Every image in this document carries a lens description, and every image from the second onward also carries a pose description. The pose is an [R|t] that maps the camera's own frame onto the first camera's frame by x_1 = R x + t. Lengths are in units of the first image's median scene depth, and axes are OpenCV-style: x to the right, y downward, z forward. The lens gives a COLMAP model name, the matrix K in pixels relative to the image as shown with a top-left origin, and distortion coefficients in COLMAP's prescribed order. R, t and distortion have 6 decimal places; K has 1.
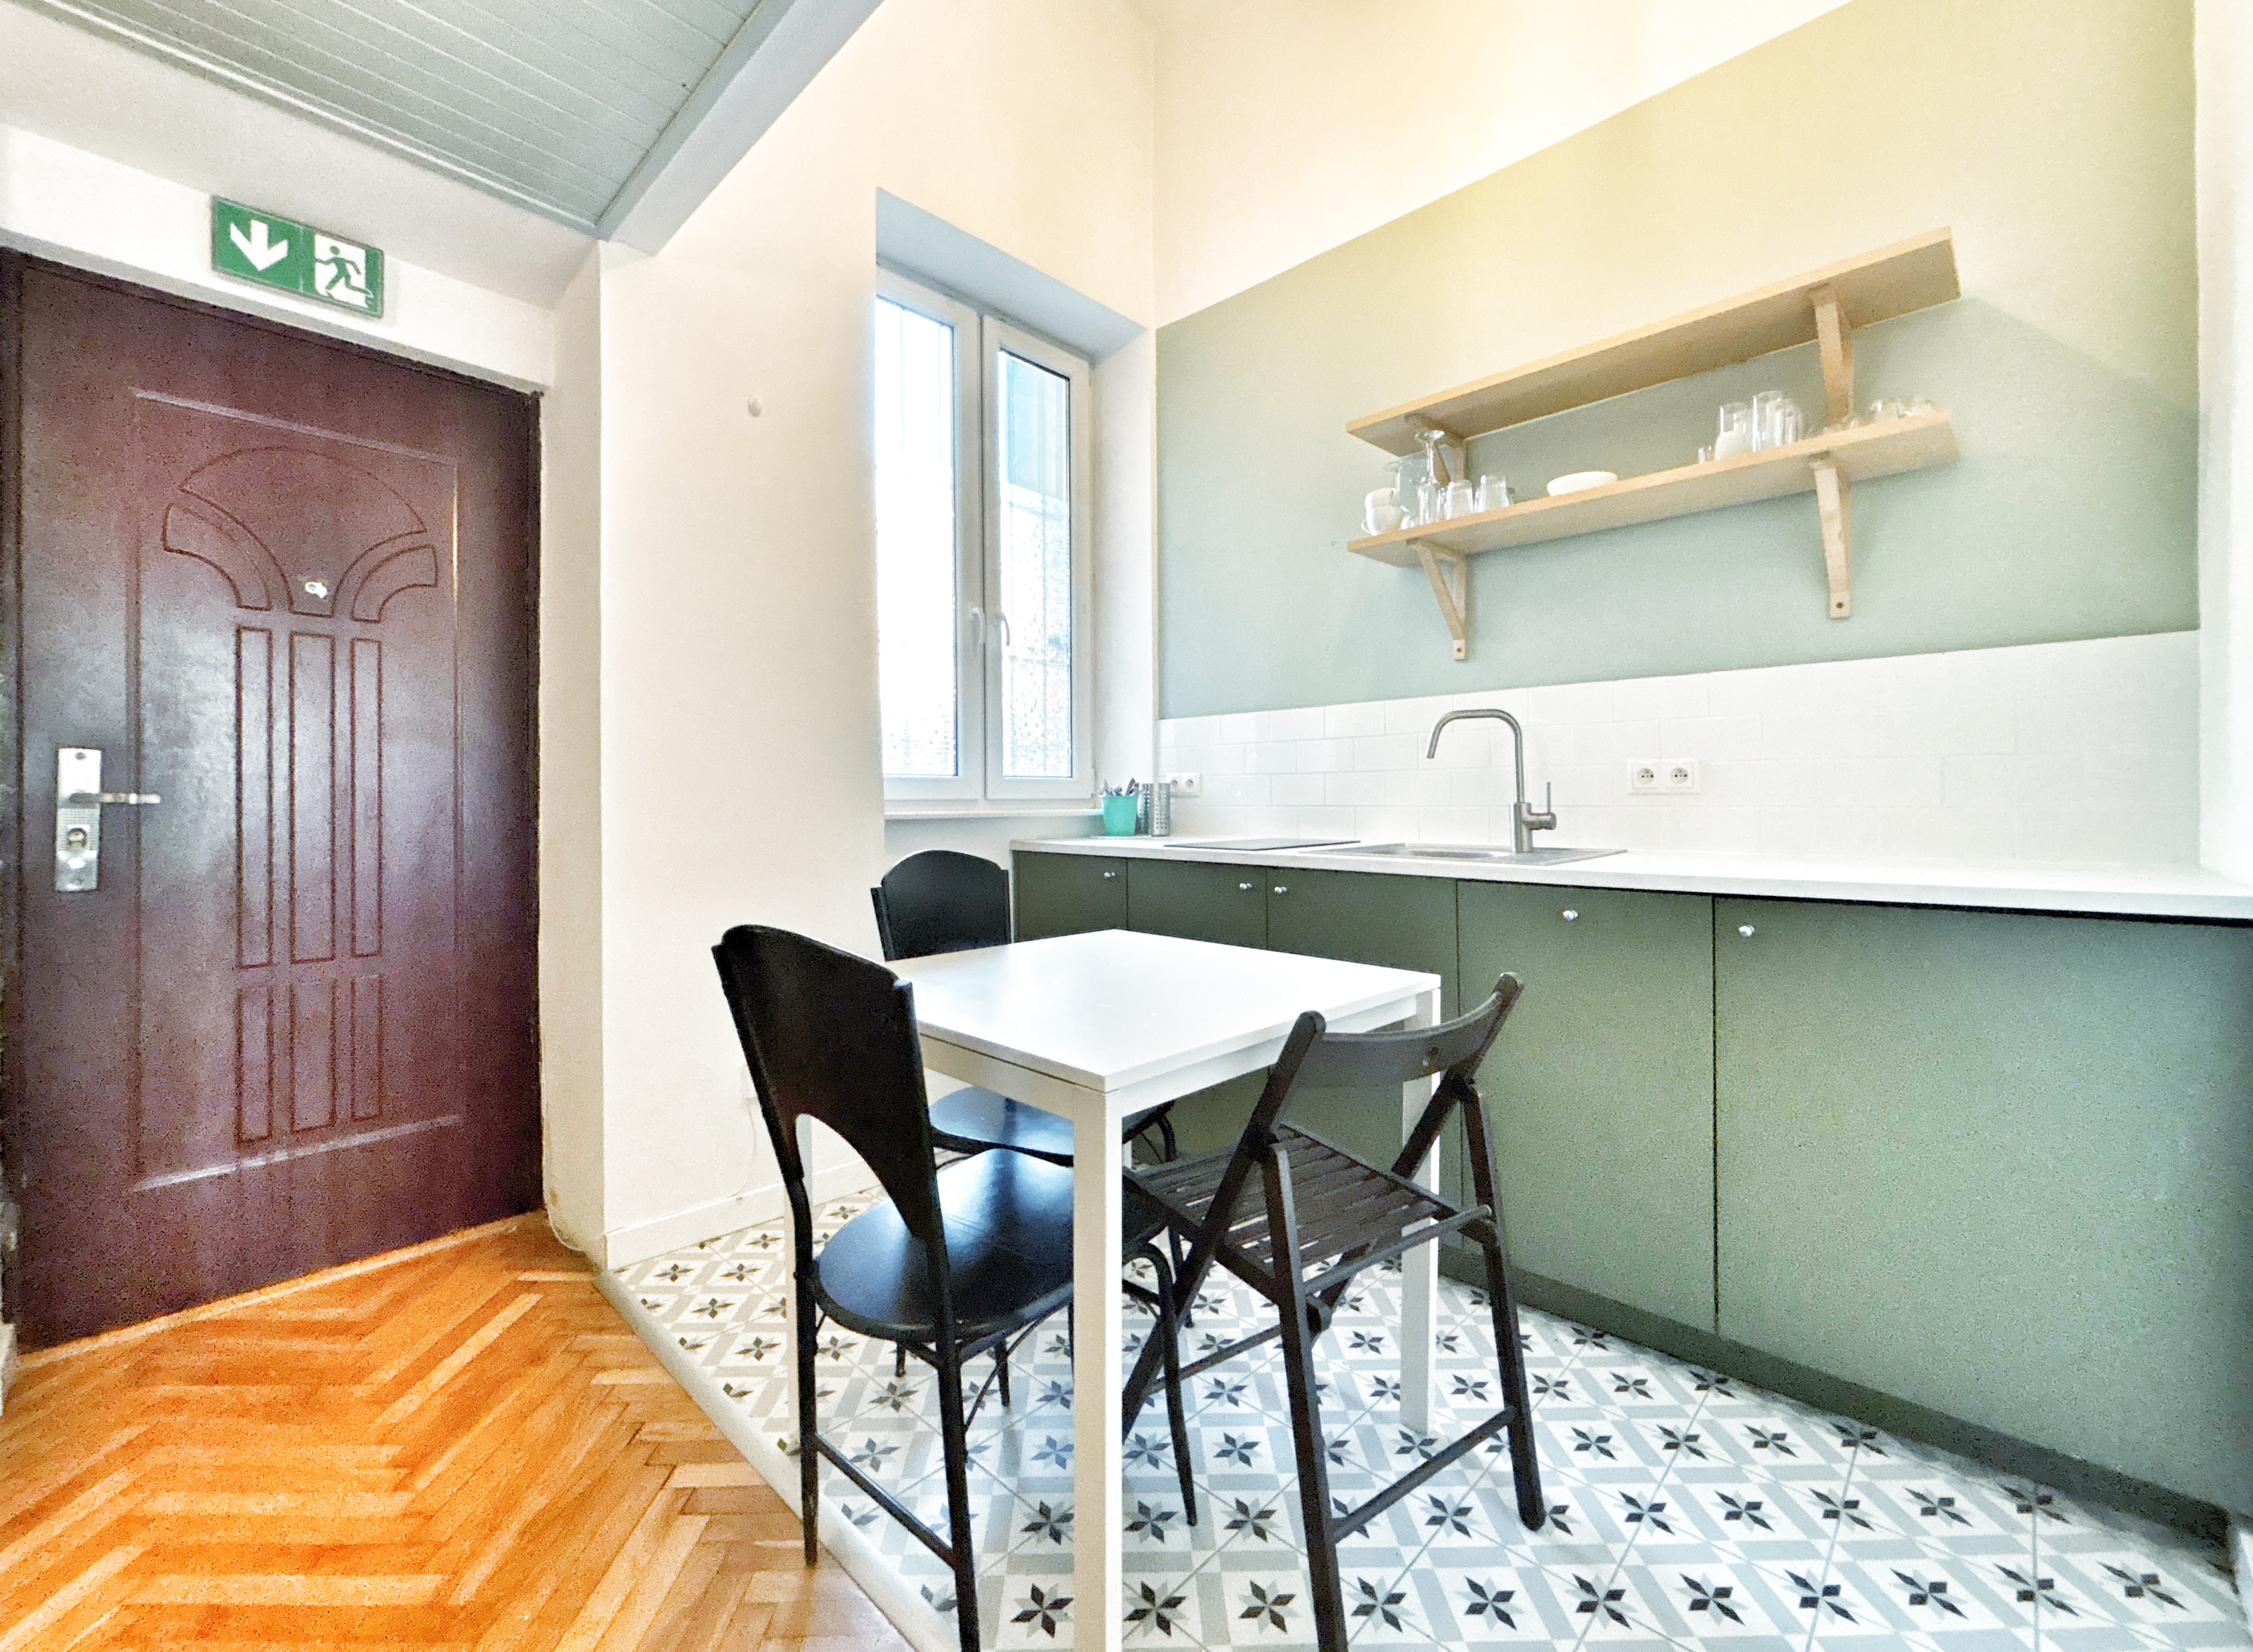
lens RADIAL K [[982.0, 0, 1120.2], [0, 982.0, 815.8], [0, 0, 1]] dist [0.003420, 0.001761]
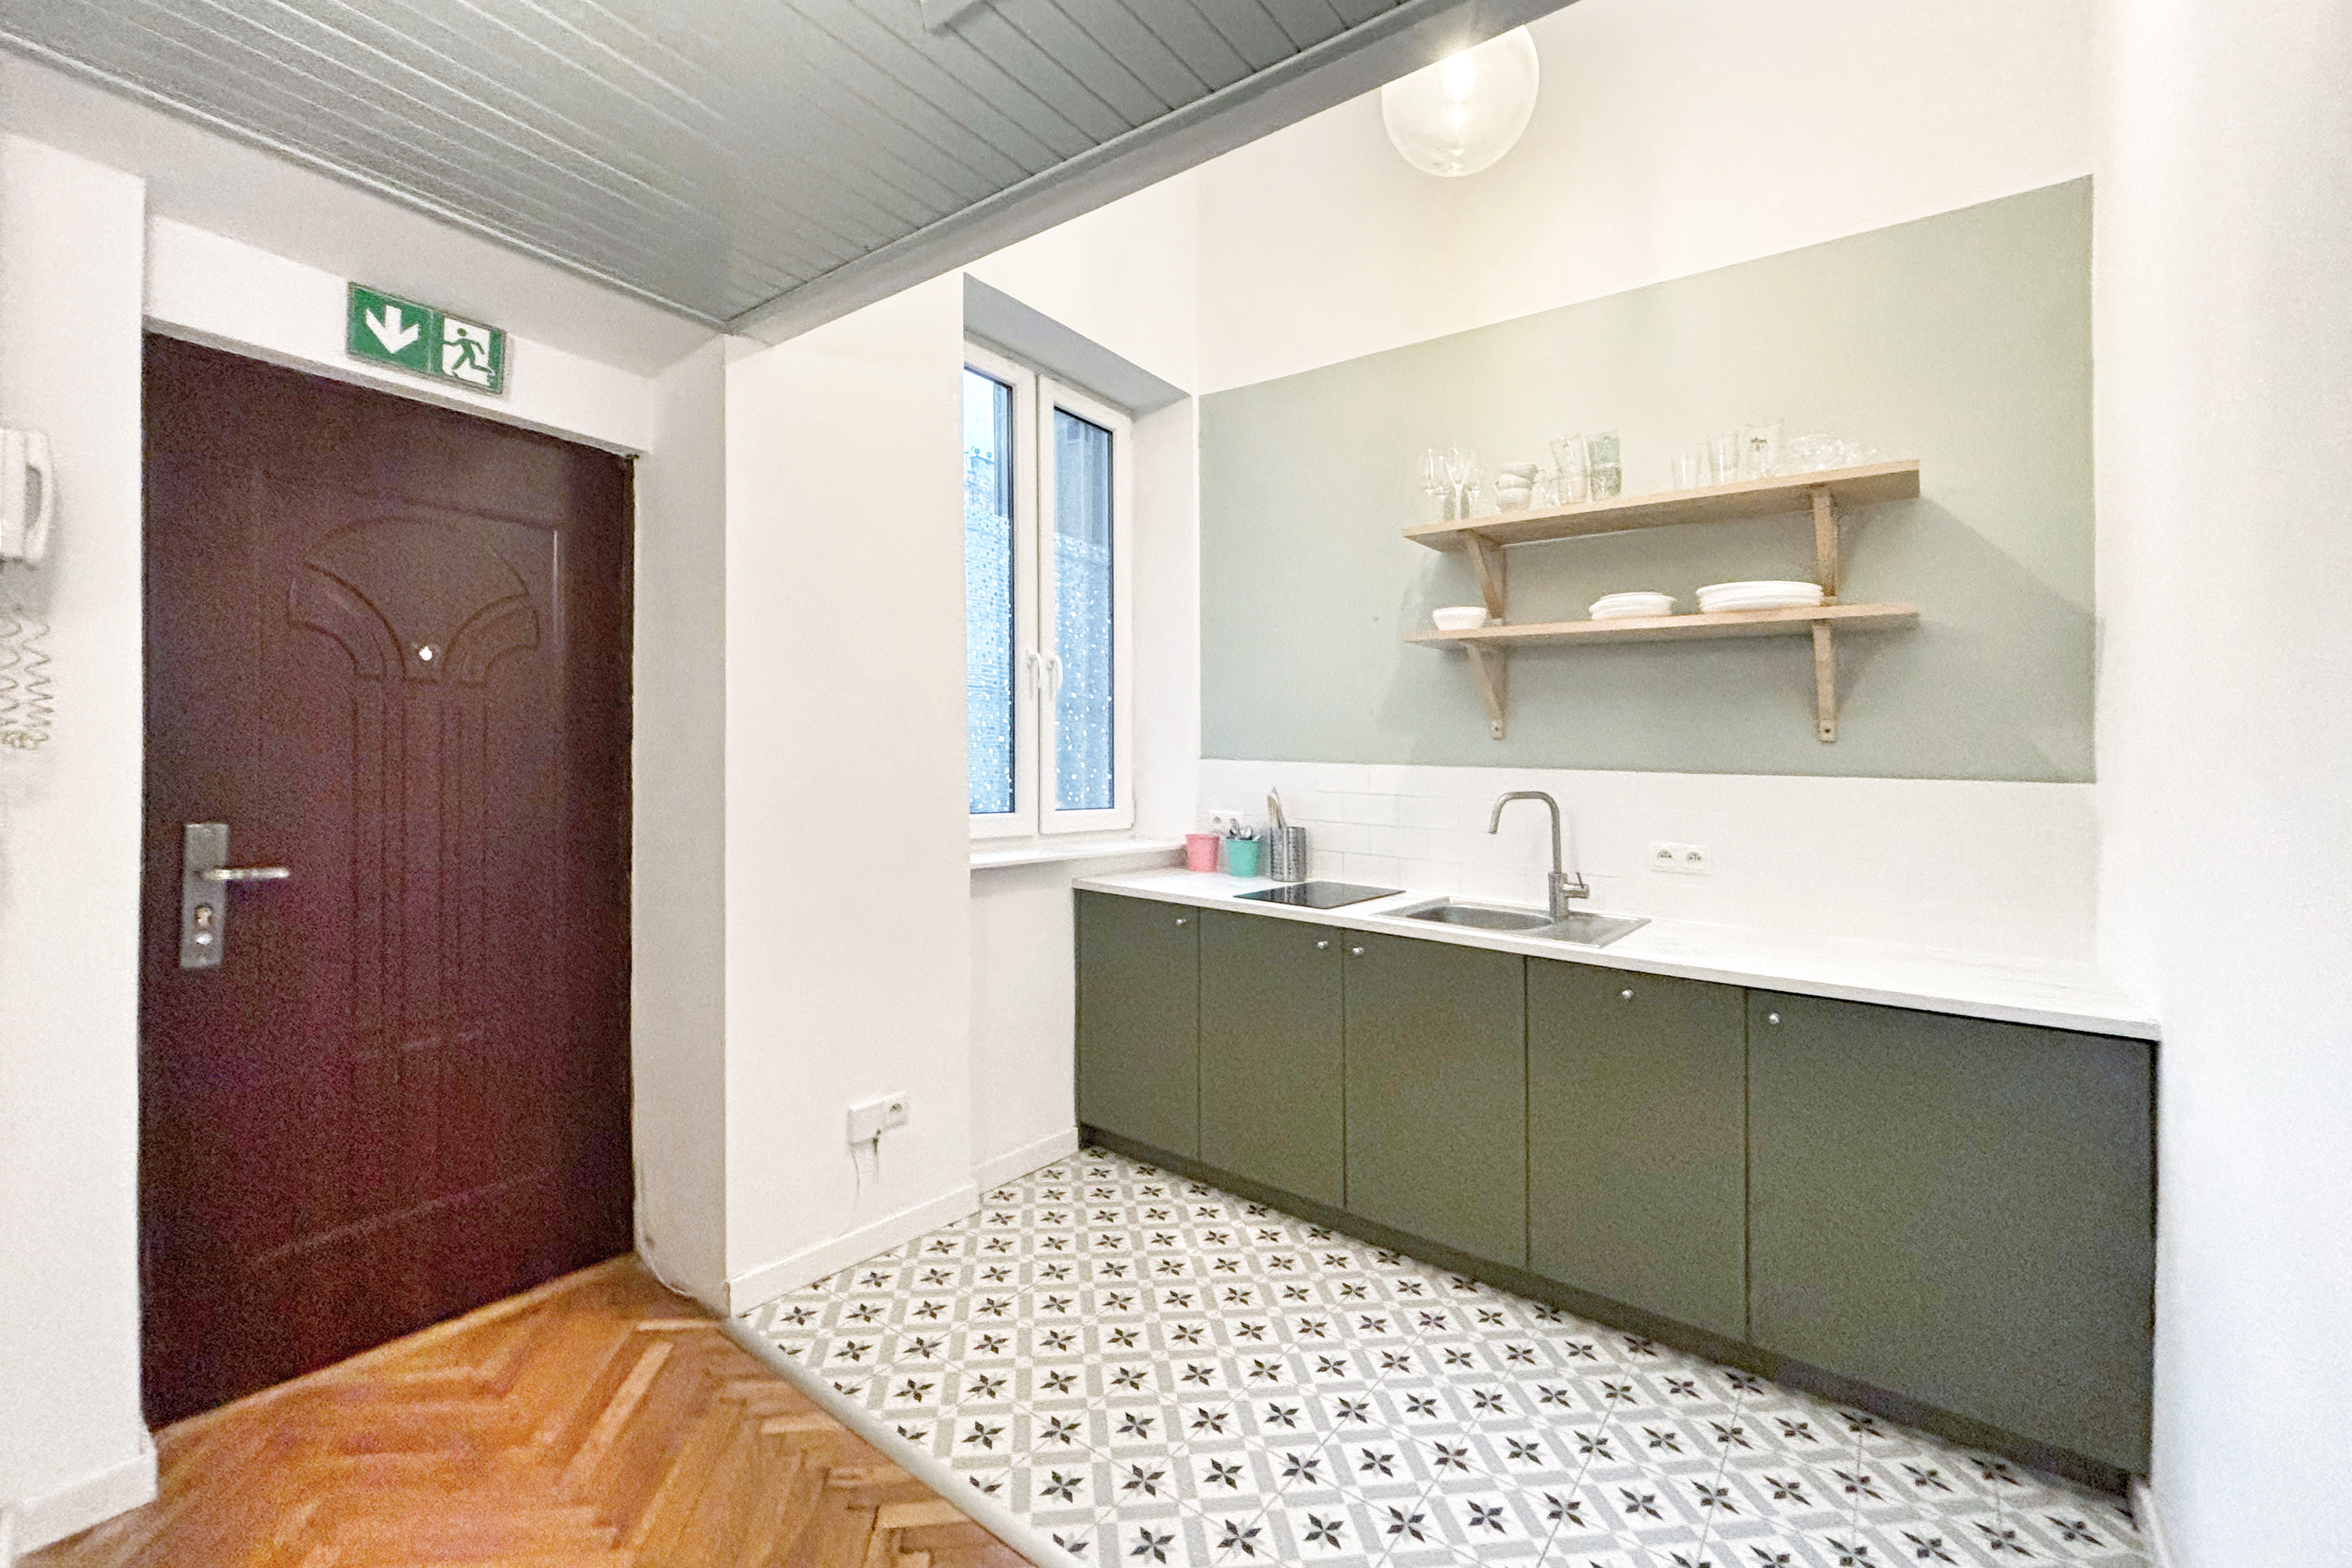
lens RADIAL K [[987.2, 0, 1171.9], [0, 987.2, 774.4], [0, 0, 1]] dist [0.008609, 0.000330]
pose [[0.993958, 0.011260, 0.109186, -0.177770], [-0.010148, 0.999891, -0.010742, -0.114633], [-0.109295, 0.009569, 0.993963, -0.114965]]
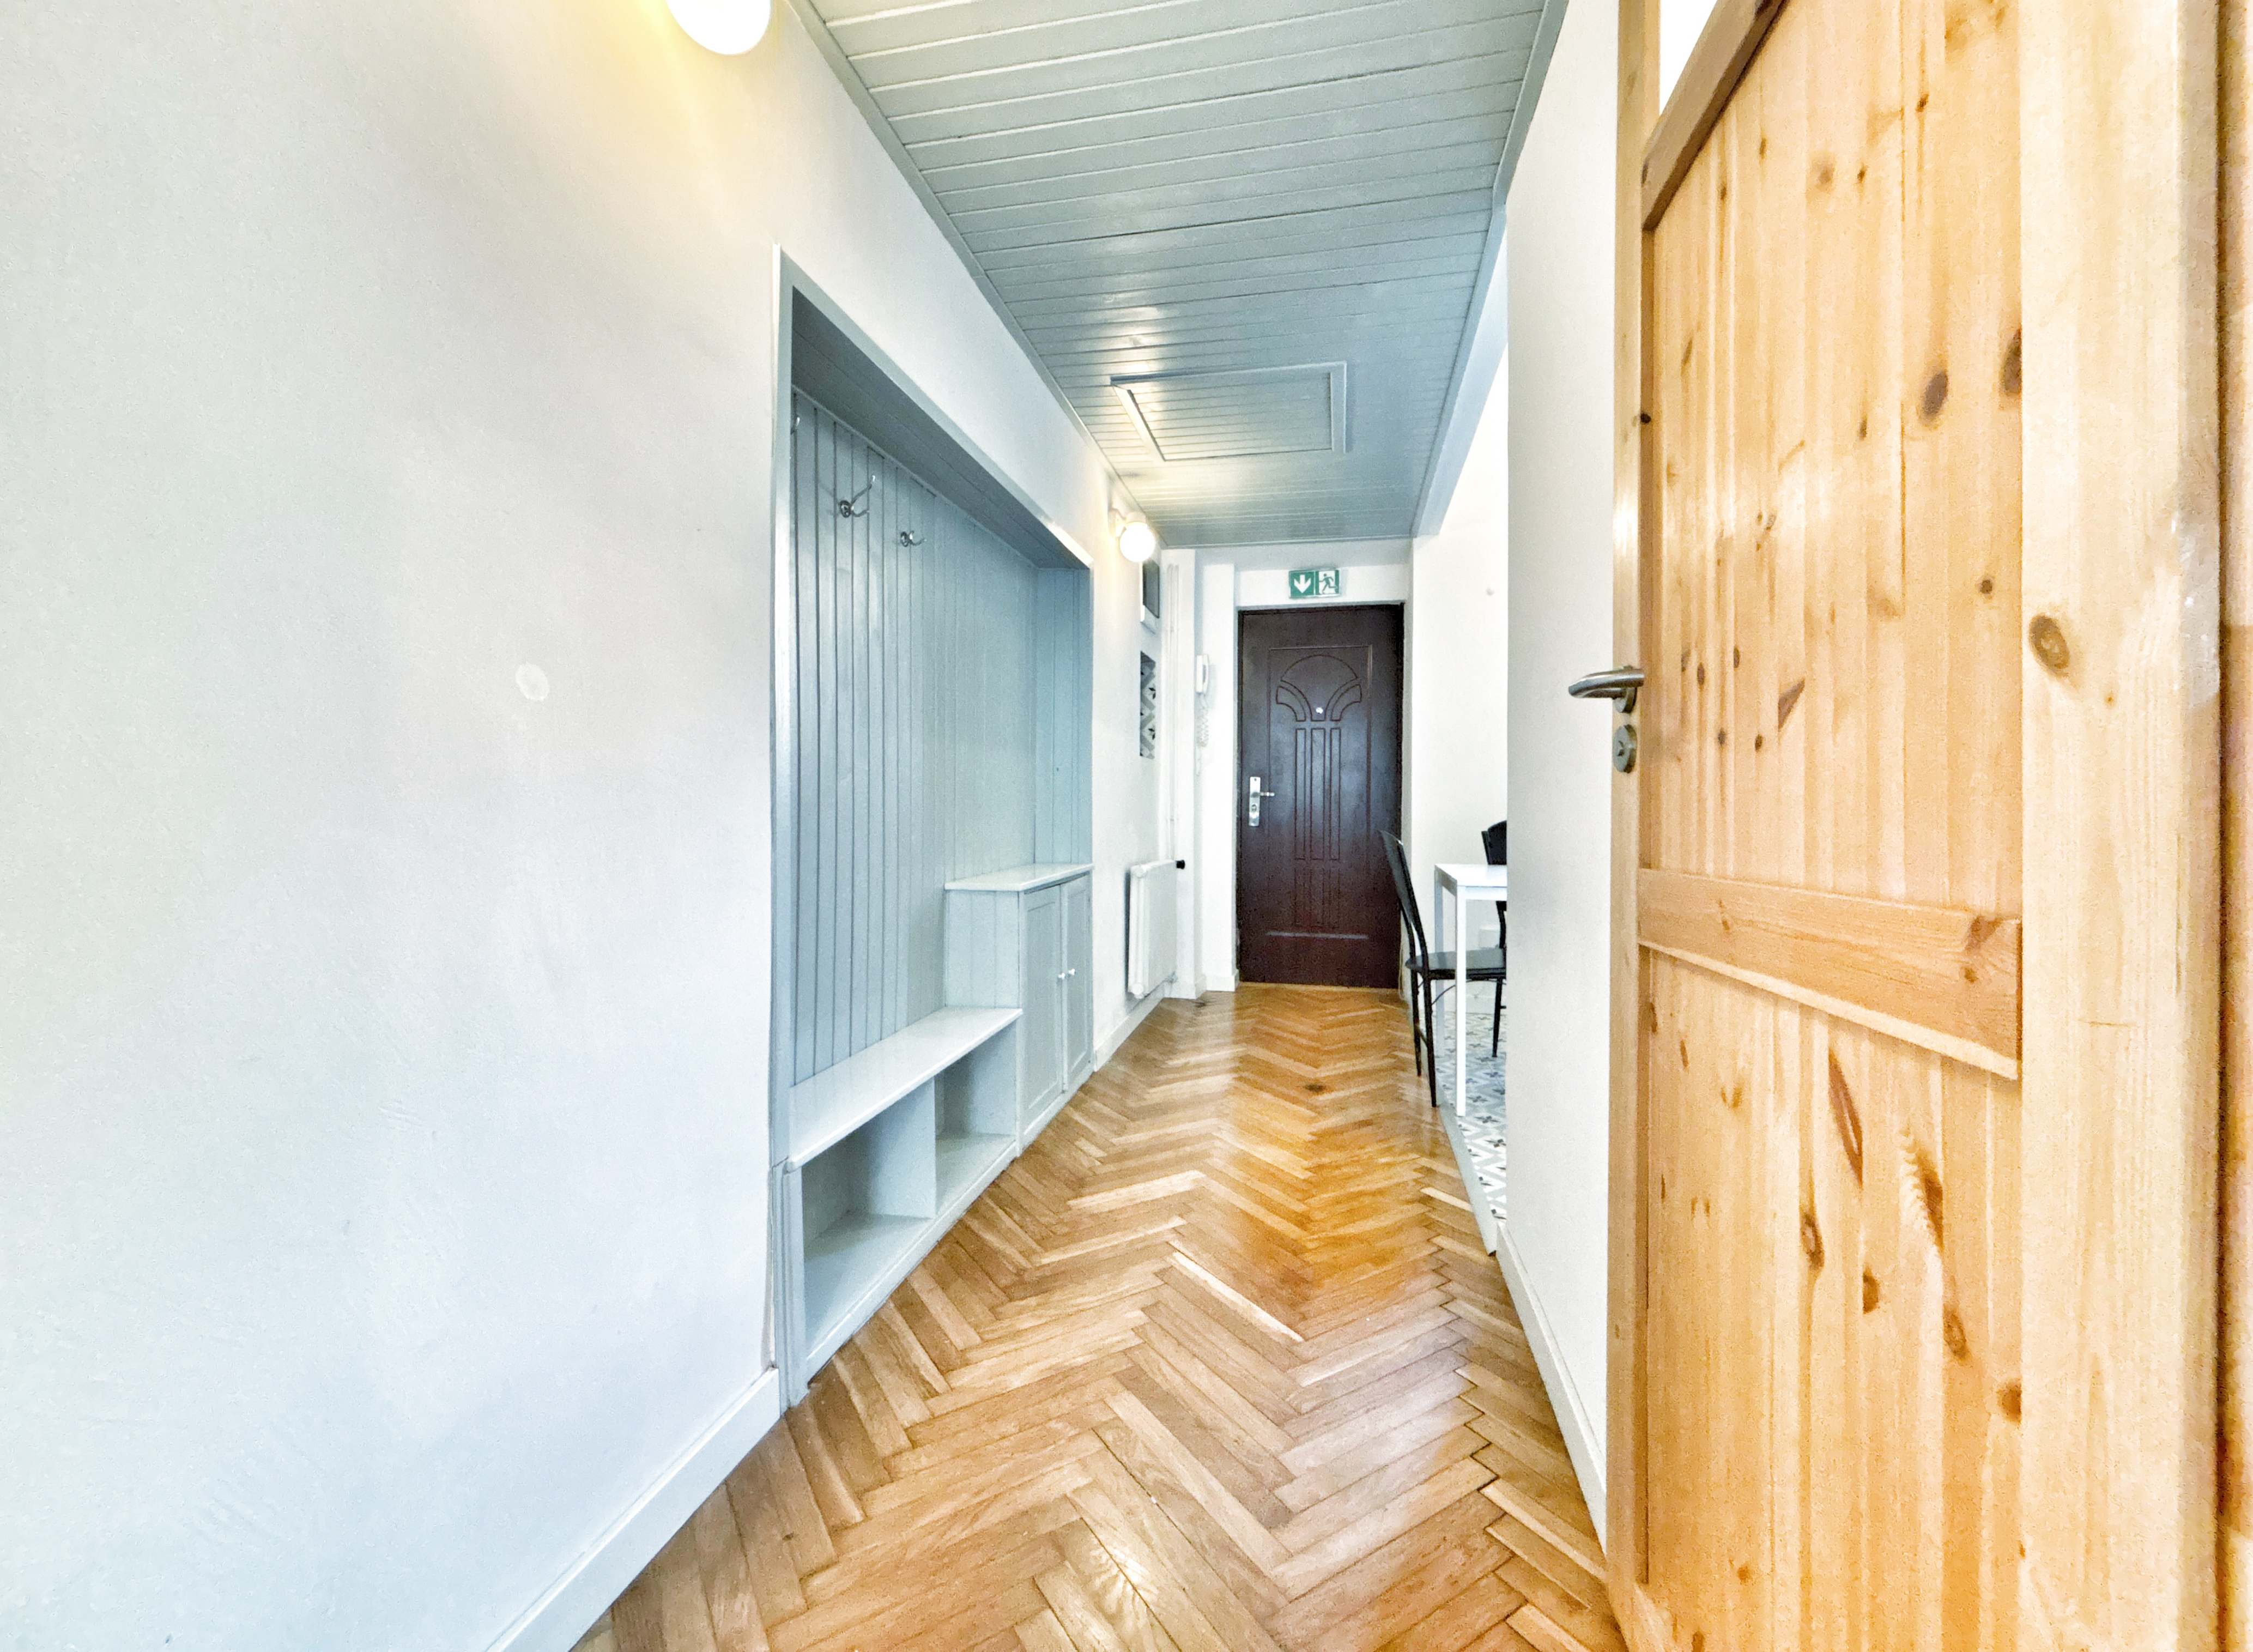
lens RADIAL K [[982.0, 0, 1127.8], [0, 982.0, 815.8], [0, 0, 1]] dist [0.003420, 0.001761]
pose [[0.510055, 0.012916, -0.860045, 1.173920], [-0.007261, 0.999916, 0.010711, 0.016755], [0.860111, 0.000781, 0.510107, -0.749283]]
